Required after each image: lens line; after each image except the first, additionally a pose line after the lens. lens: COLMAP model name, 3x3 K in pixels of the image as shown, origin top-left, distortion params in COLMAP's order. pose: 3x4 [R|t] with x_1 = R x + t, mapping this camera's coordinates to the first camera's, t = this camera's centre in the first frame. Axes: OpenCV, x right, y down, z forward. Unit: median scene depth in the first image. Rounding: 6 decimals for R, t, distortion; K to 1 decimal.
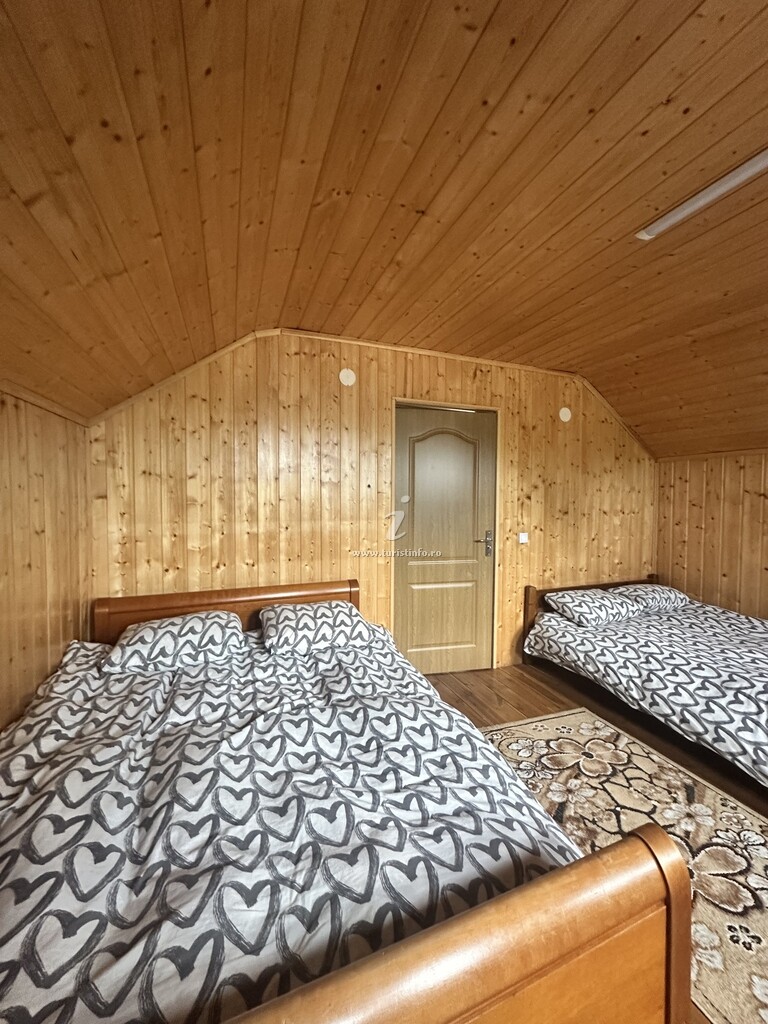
lens RADIAL K [[406.2, 0, 384.5], [0, 406.2, 511.1], [0, 0, 1]] dist [-0.001938, 0.000555]
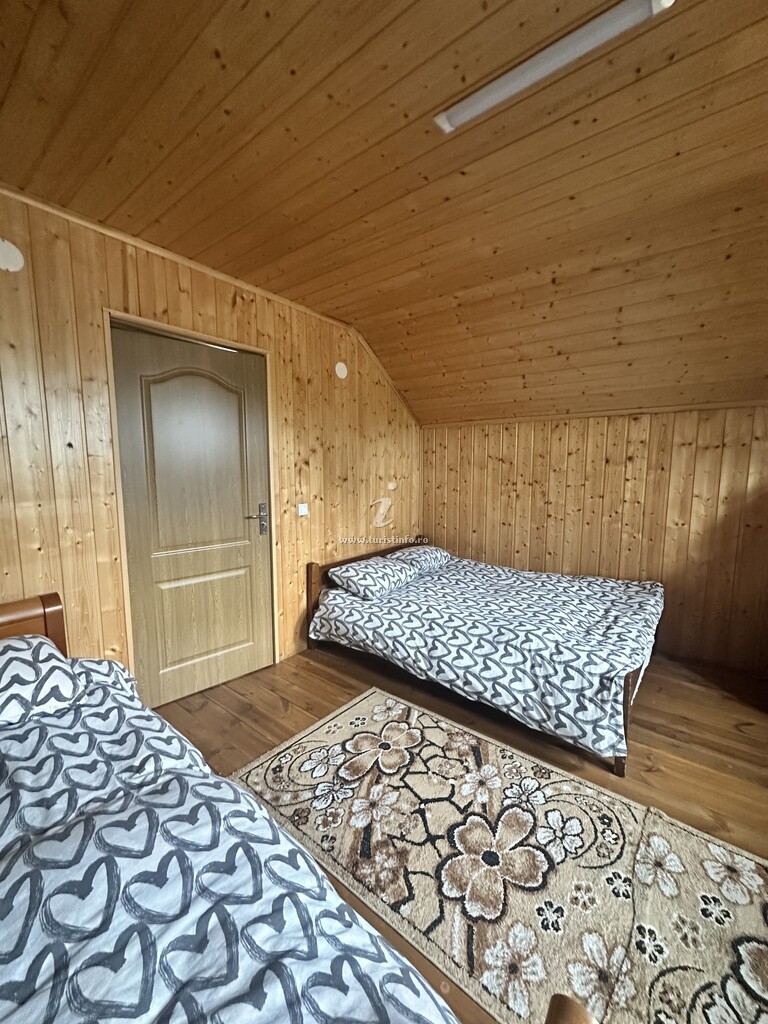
lens RADIAL K [[406.2, 0, 384.5], [0, 406.2, 511.1], [0, 0, 1]] dist [-0.001938, 0.000555]
pose [[0.854507, -0.064553, 0.515412, 0.056906], [0.024020, 0.996097, 0.084933, -0.000703], [-0.518883, -0.060196, 0.852723, 0.222620]]
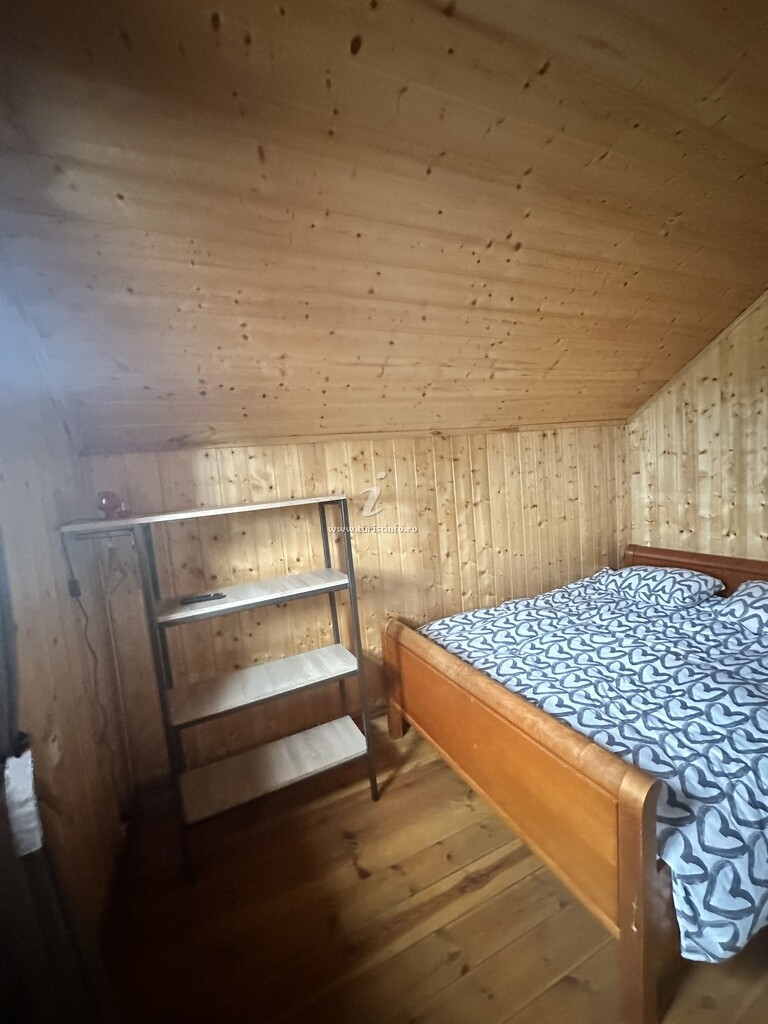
lens RADIAL K [[406.2, 0, 384.5], [0, 406.2, 511.1], [0, 0, 1]] dist [-0.001938, 0.000555]
pose [[0.059524, 0.082483, -0.994813, 0.590207], [0.052312, 0.994953, 0.085624, -0.063034], [0.996855, -0.057138, 0.054909, 0.049417]]
